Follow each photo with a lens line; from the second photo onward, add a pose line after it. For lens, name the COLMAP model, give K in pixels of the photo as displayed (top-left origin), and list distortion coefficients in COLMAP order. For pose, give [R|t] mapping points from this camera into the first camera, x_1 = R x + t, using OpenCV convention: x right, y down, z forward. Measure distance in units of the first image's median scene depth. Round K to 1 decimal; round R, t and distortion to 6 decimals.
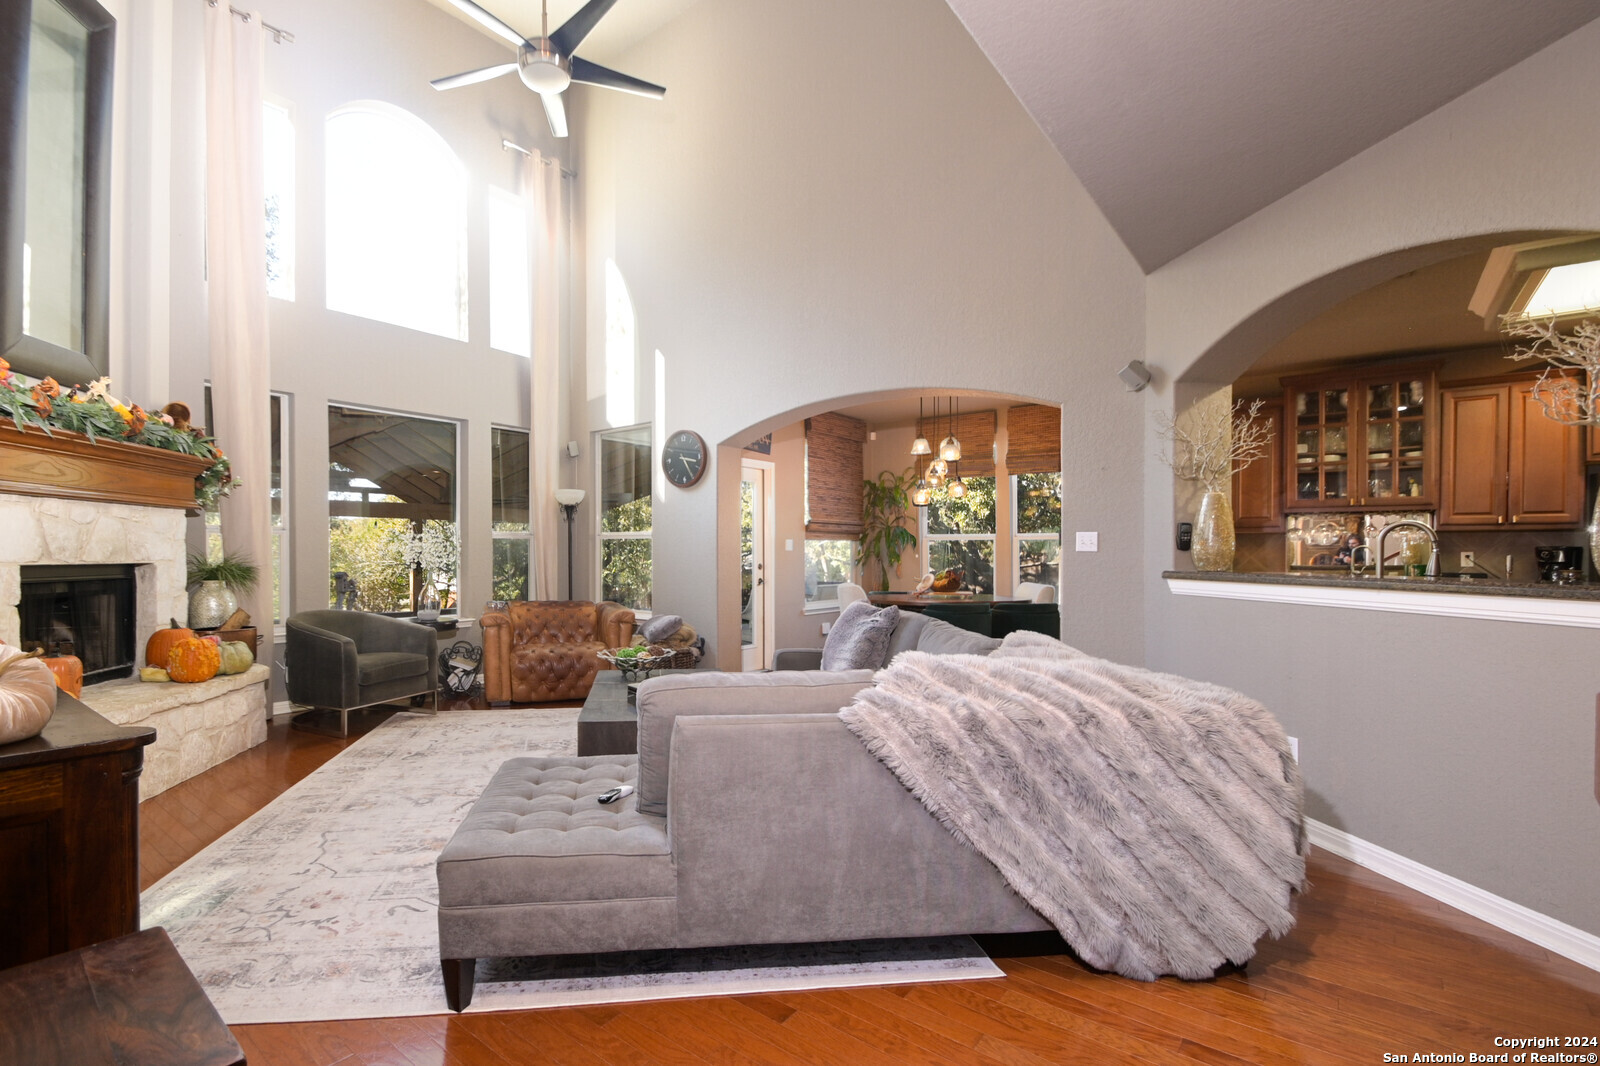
lens RADIAL K [[726.8, 0, 705.0], [0, 726.8, 543.6], [0, 0, 1]] dist [-0.000527, -0.000265]
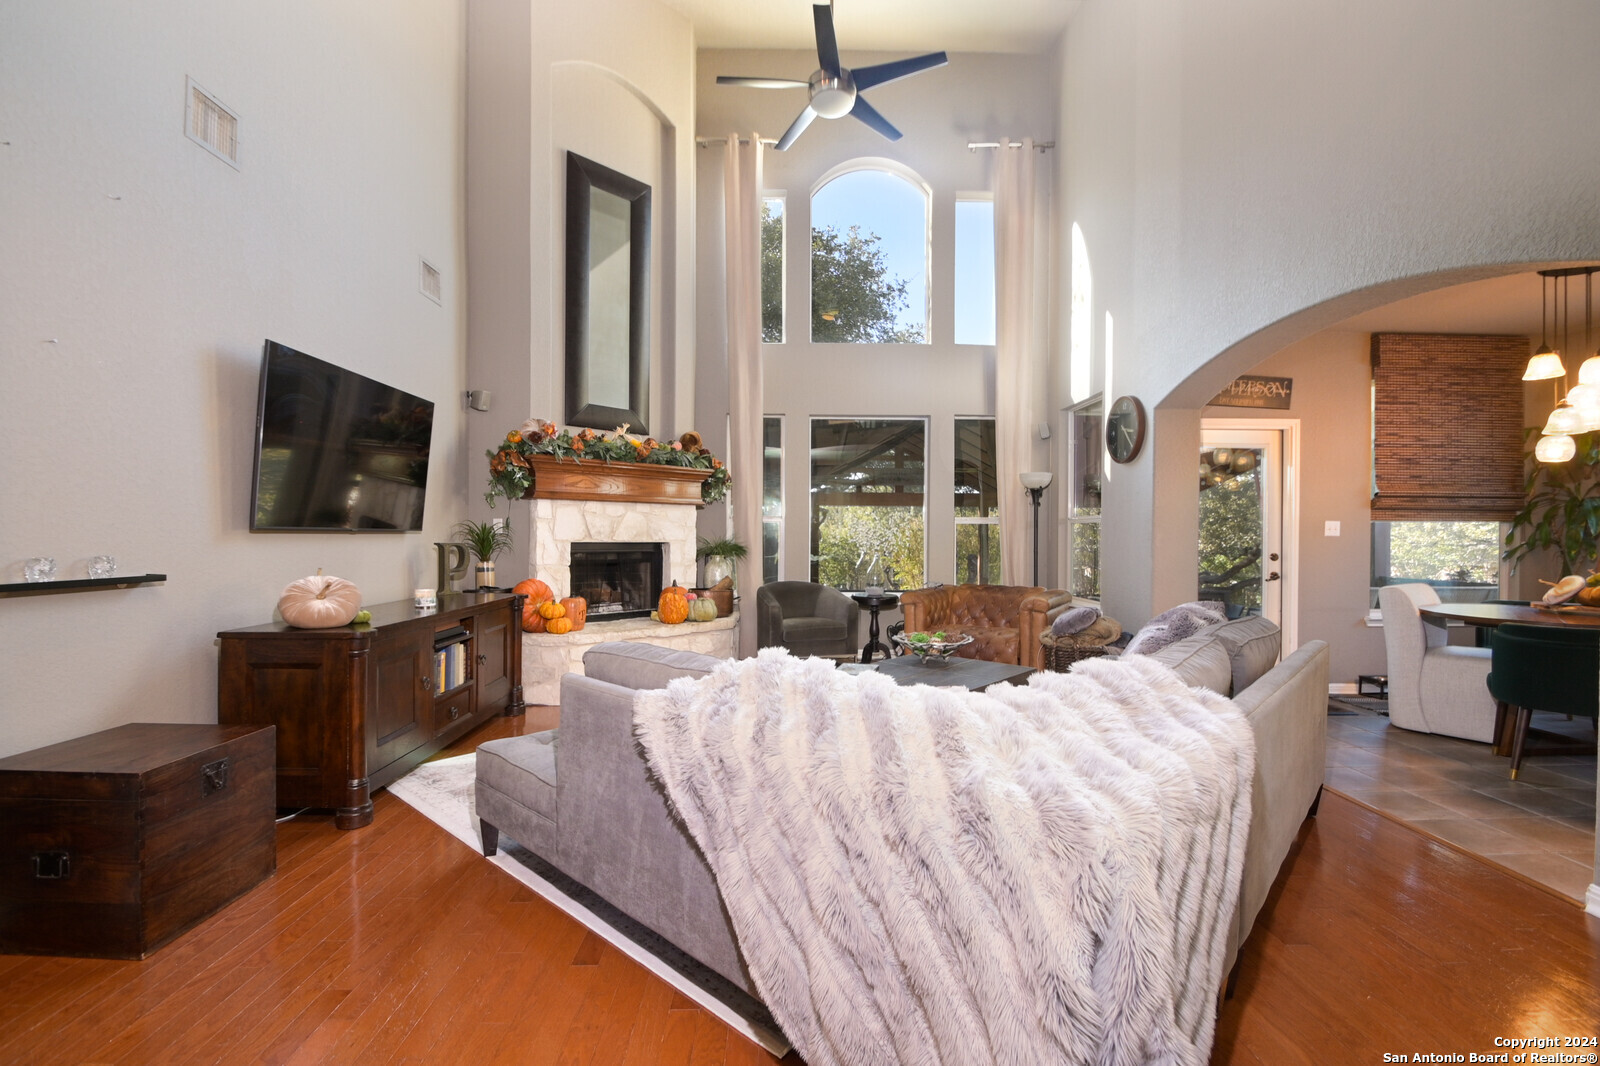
lens RADIAL K [[691.0, 0, 800.0], [0, 691.0, 533.0], [0, 0, 1]] dist [-0.014327, -0.000443]
pose [[0.671548, -0.001365, -0.740959, 0.327026], [0.003404, 0.999993, 0.001243, 0.004709], [0.740953, -0.003357, 0.671549, 0.168095]]
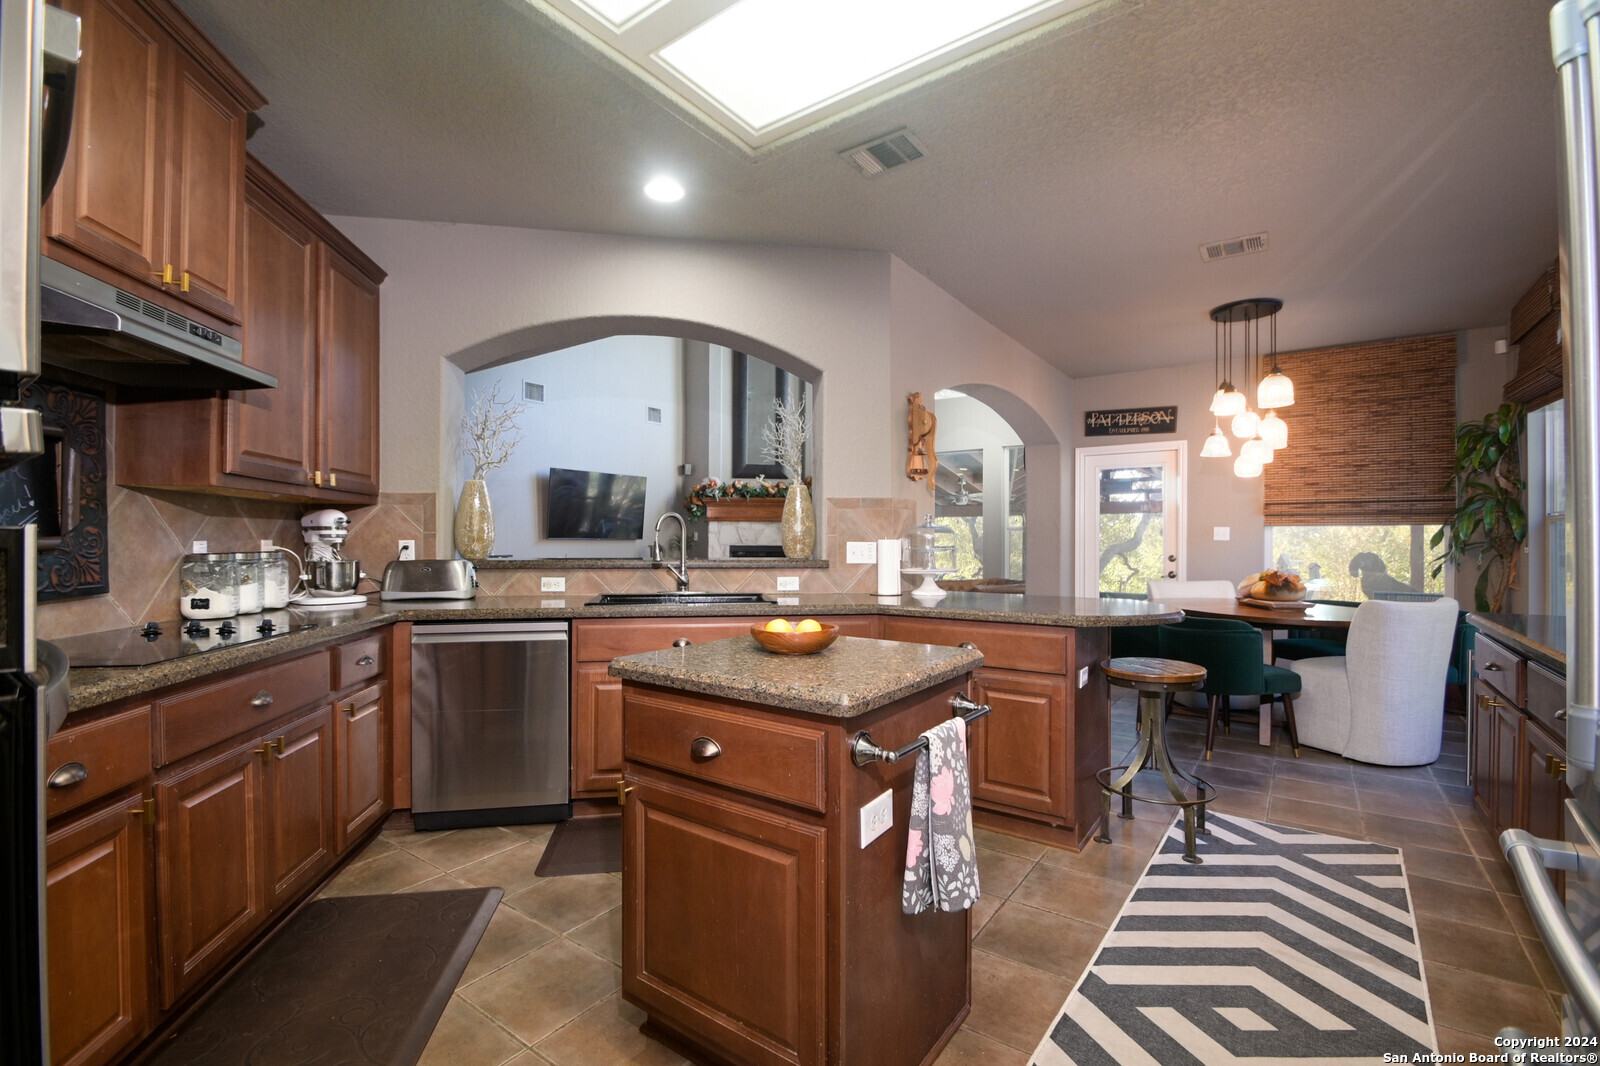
lens RADIAL K [[710.7, 0, 800.0], [0, 710.7, 533.0], [0, 0, 1]] dist [-0.000575, -0.000102]
pose [[0.092950, -0.012639, -0.995591, 1.076242], [0.007492, 0.999900, -0.011995, 0.009012], [0.995643, -0.006344, 0.093036, 0.544204]]
